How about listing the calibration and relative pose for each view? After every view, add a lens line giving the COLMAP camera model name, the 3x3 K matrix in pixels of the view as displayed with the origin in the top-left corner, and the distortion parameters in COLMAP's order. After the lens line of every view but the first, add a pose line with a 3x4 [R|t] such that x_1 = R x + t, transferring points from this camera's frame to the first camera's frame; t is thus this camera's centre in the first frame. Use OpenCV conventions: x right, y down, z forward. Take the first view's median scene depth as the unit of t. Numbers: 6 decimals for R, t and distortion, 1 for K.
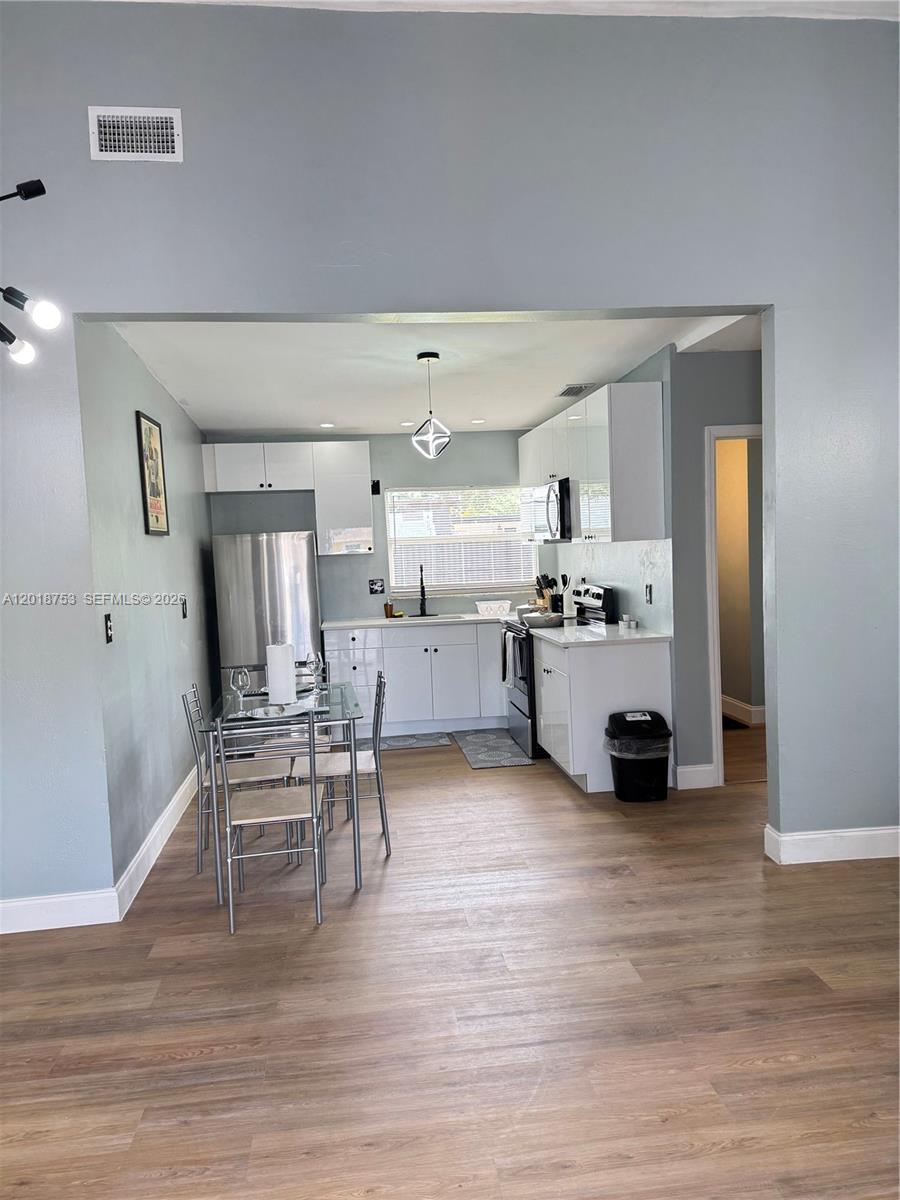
lens RADIAL K [[832.0, 0, 459.1], [0, 832.0, 608.1], [0, 0, 1]] dist [0.051436, -0.073239]
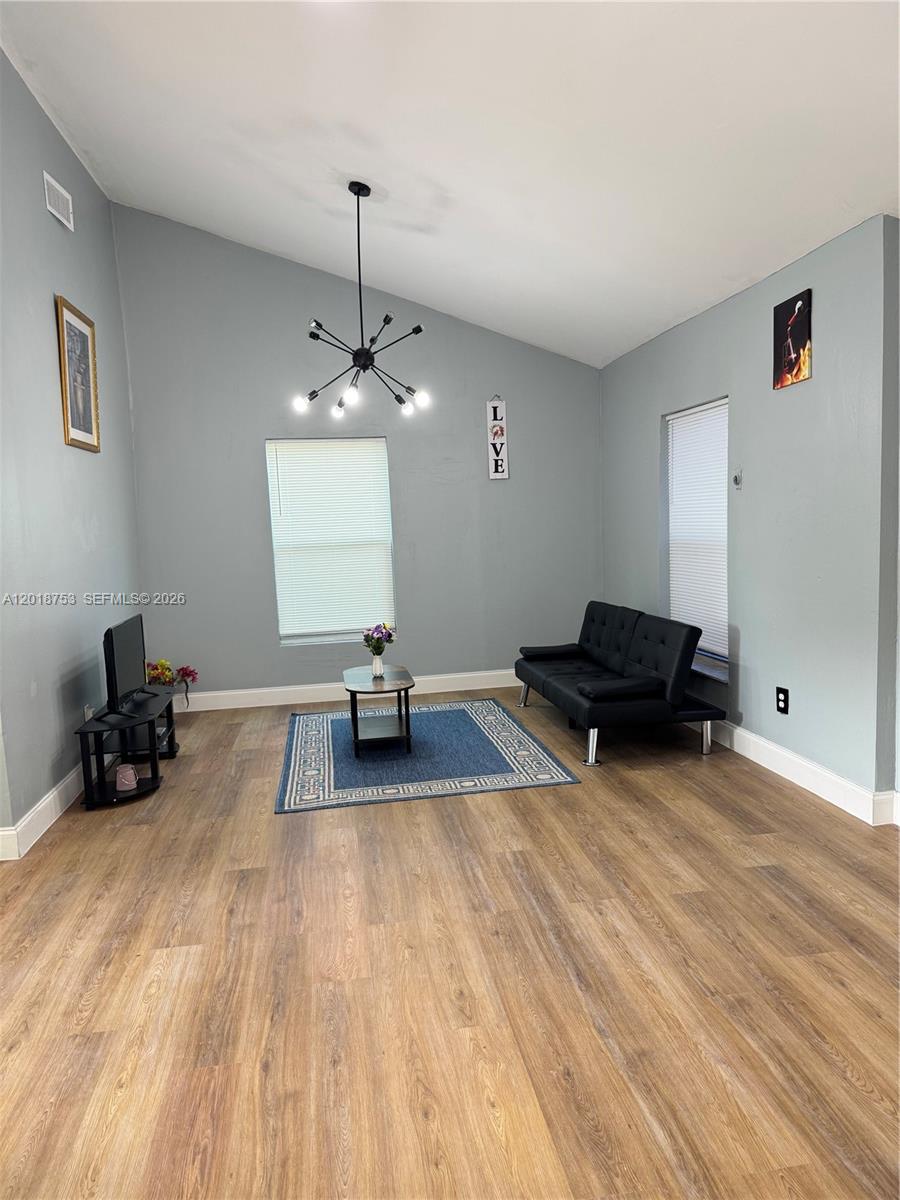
lens RADIAL K [[849.2, 0, 453.2], [0, 849.2, 601.7], [0, 0, 1]] dist [0.065387, -0.085422]
pose [[-0.026278, -0.063923, 0.997609, -0.499834], [0.110199, 0.991686, 0.066447, 0.014417], [-0.993562, 0.111681, -0.019015, 0.460419]]
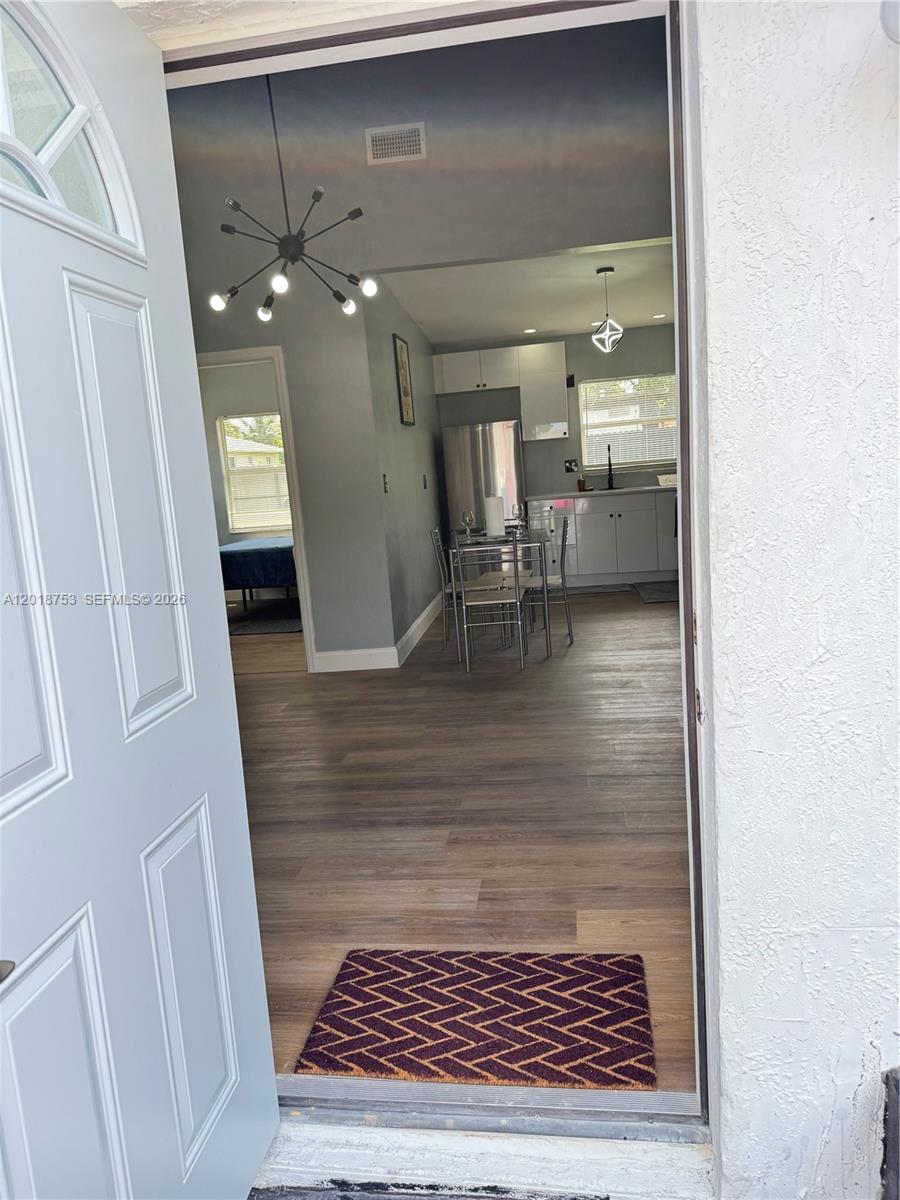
lens RADIAL K [[832.8, 0, 450.0], [0, 832.8, 600.0], [0, 0, 1]] dist [0.182680, -0.390178]
pose [[0.965389, 0.004715, -0.260773, 0.082453], [0.021251, 0.995090, 0.096664, 0.077277], [0.259949, -0.098860, 0.960549, -0.393316]]
